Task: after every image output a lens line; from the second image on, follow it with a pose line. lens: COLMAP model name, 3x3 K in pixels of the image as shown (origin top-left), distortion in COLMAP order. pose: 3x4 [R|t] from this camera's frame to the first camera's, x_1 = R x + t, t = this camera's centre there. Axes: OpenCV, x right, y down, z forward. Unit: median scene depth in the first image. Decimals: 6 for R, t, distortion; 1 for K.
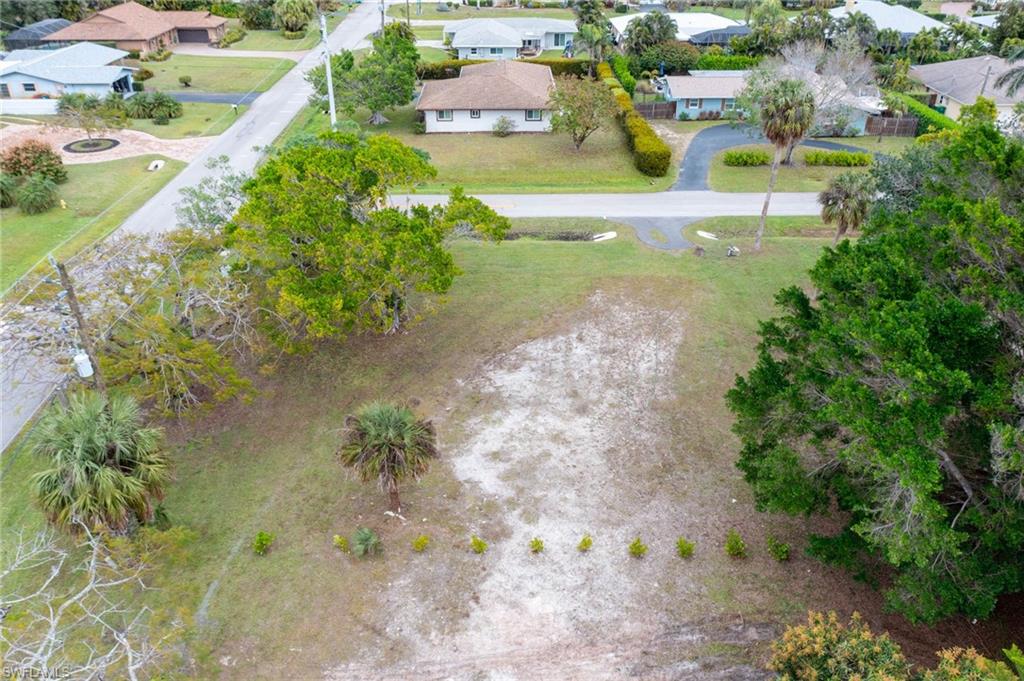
lens RADIAL K [[823.3, 0, 512.0], [0, 823.3, 340.5], [0, 0, 1]] dist [-0.013838, -0.006858]
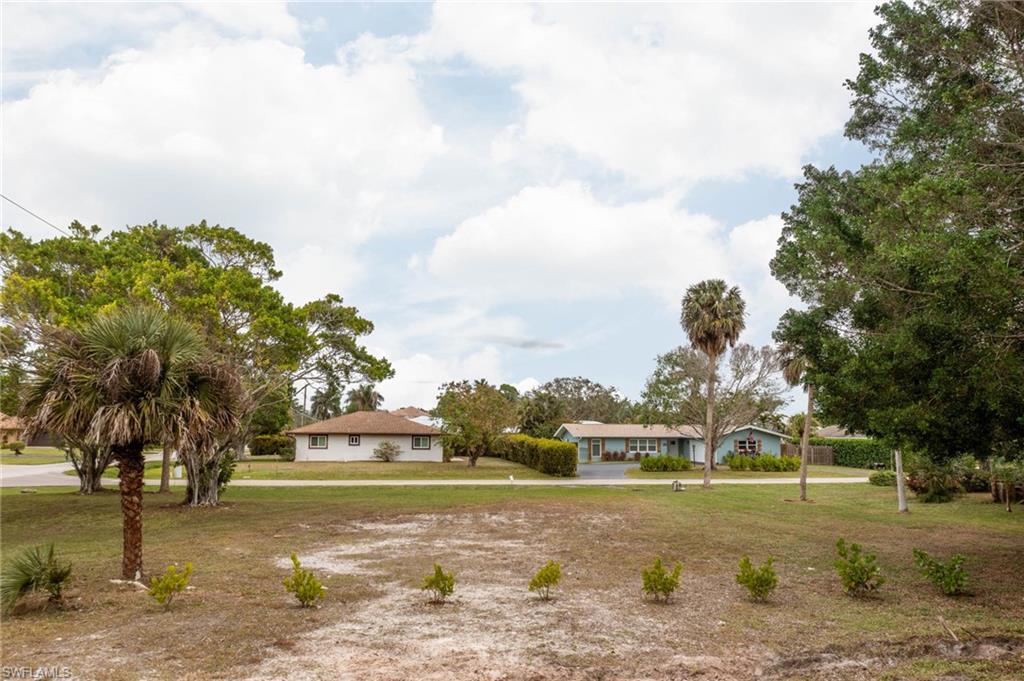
lens RADIAL K [[823.3, 0, 512.0], [0, 823.3, 340.5], [0, 0, 1]] dist [-0.013838, -0.006858]
pose [[0.990905, 0.016075, 0.133600, 0.007829], [0.064772, 0.813276, -0.578262, 0.405816], [-0.117949, 0.581657, 0.804838, 0.566667]]
